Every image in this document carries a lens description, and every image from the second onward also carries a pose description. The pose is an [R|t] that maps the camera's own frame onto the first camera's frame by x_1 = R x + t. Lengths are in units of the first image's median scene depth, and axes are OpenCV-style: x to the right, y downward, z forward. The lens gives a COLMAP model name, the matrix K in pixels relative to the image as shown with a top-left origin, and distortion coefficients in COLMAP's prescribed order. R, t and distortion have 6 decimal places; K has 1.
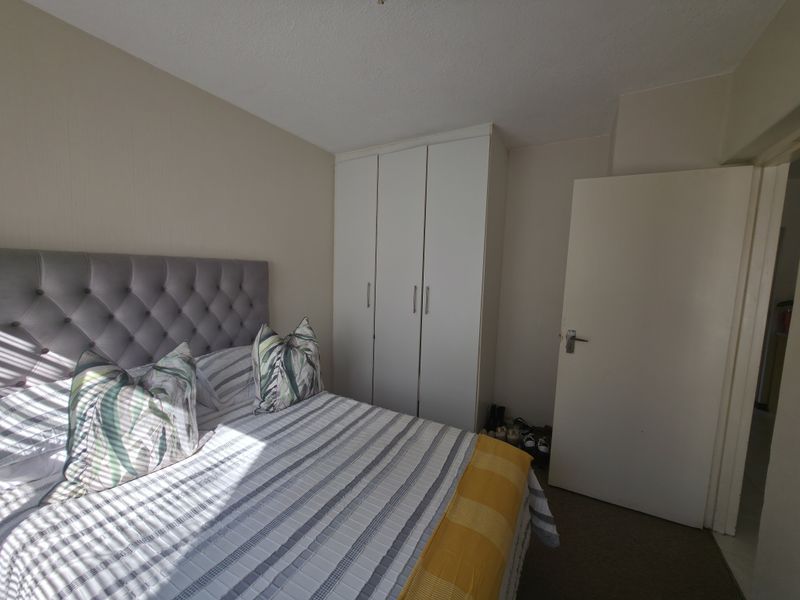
lens RADIAL K [[318.9, 0, 396.8], [0, 318.9, 301.3], [0, 0, 1]] dist [0.001431, 0.001026]
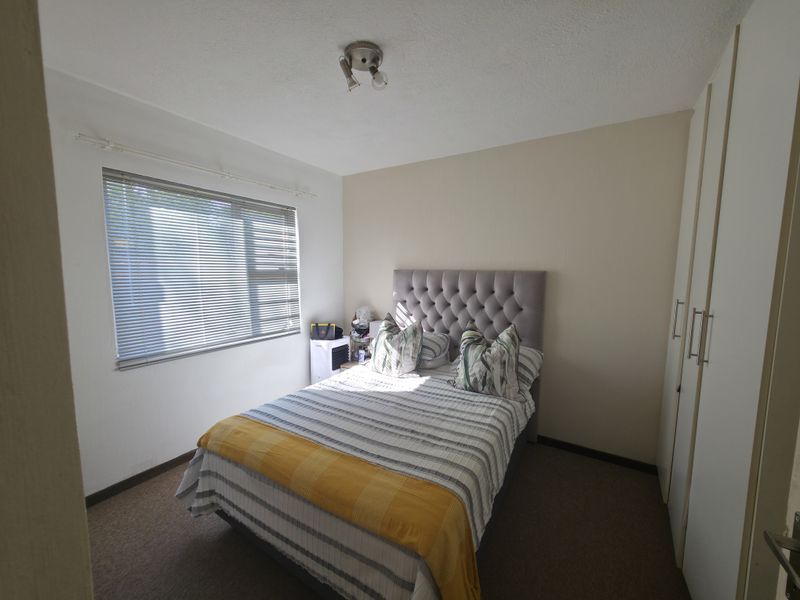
lens RADIAL K [[318.9, 0, 396.8], [0, 318.9, 301.3], [0, 0, 1]] dist [0.001431, 0.001026]
pose [[-0.042432, 0.068785, -0.996729, 0.970297], [-0.101273, 0.992193, 0.072783, -0.077658], [0.993953, 0.104030, -0.035135, 0.831255]]
